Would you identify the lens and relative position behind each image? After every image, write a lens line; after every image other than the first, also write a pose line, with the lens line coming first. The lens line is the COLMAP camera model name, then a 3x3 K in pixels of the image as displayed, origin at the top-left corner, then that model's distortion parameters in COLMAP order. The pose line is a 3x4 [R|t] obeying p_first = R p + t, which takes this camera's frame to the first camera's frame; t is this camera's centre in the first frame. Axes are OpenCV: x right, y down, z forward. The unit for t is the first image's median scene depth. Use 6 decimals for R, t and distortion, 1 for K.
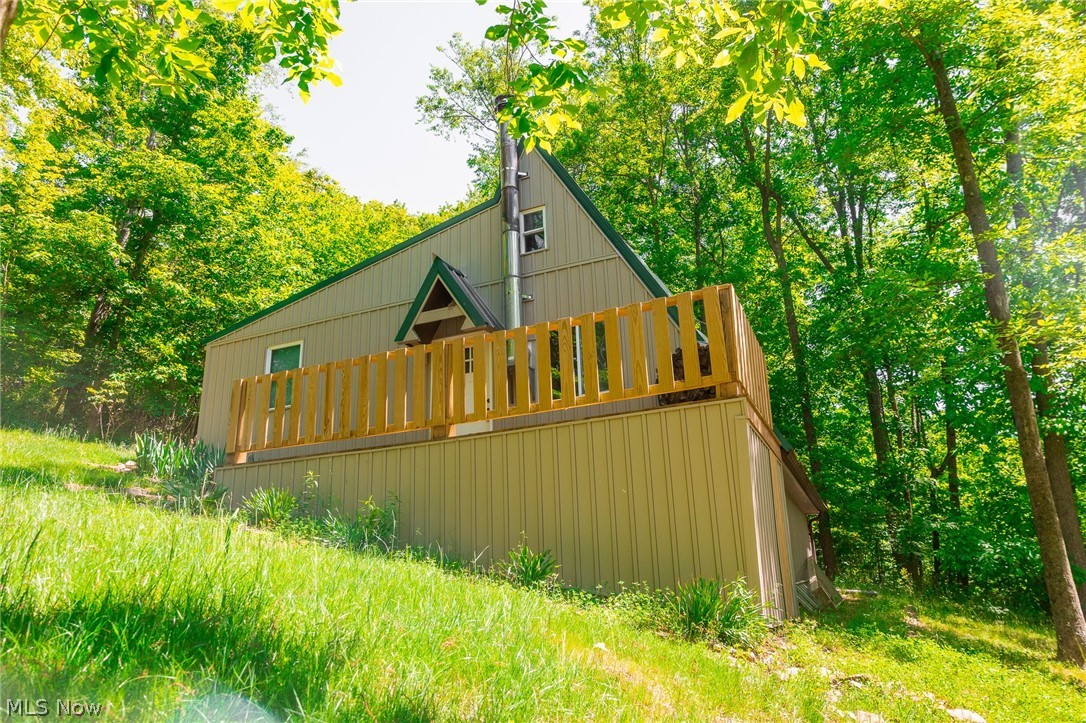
lens RADIAL K [[716.4, 0, 543.0], [0, 716.4, 361.5], [0, 0, 1]] dist [0.000160, -0.000806]
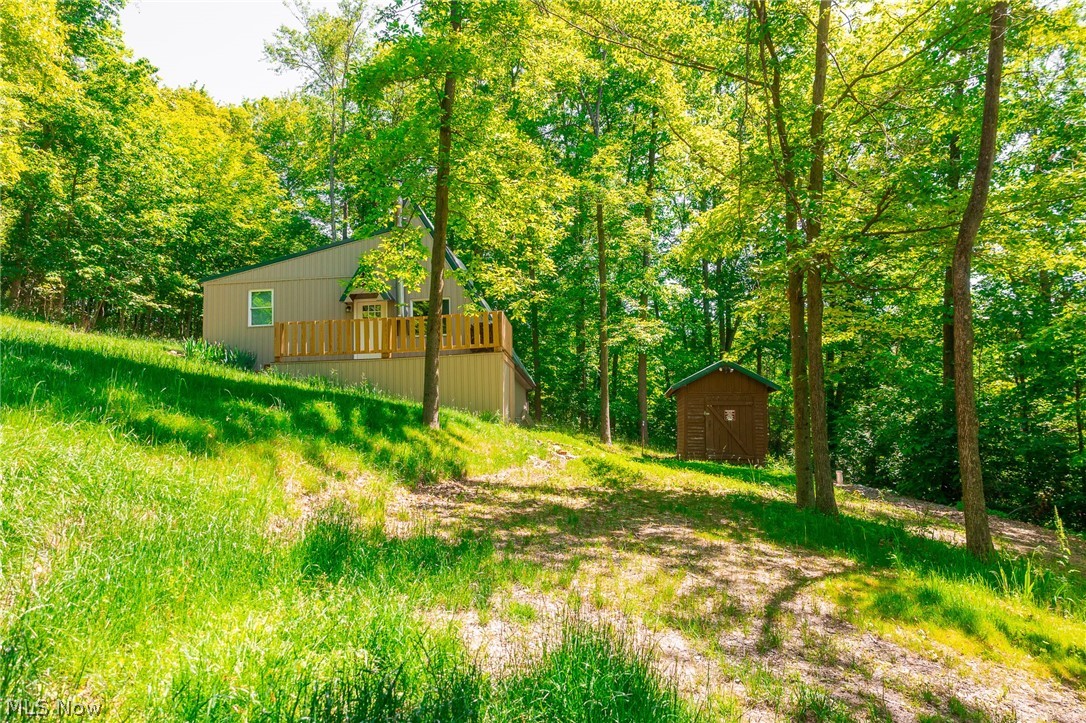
lens RADIAL K [[716.4, 0, 543.0], [0, 716.4, 361.5], [0, 0, 1]] dist [0.000160, -0.000806]
pose [[0.941060, 0.034514, 0.336475, -0.333914], [-0.097745, 0.980088, 0.172842, -0.262338], [-0.323810, -0.195543, 0.925694, -1.074458]]
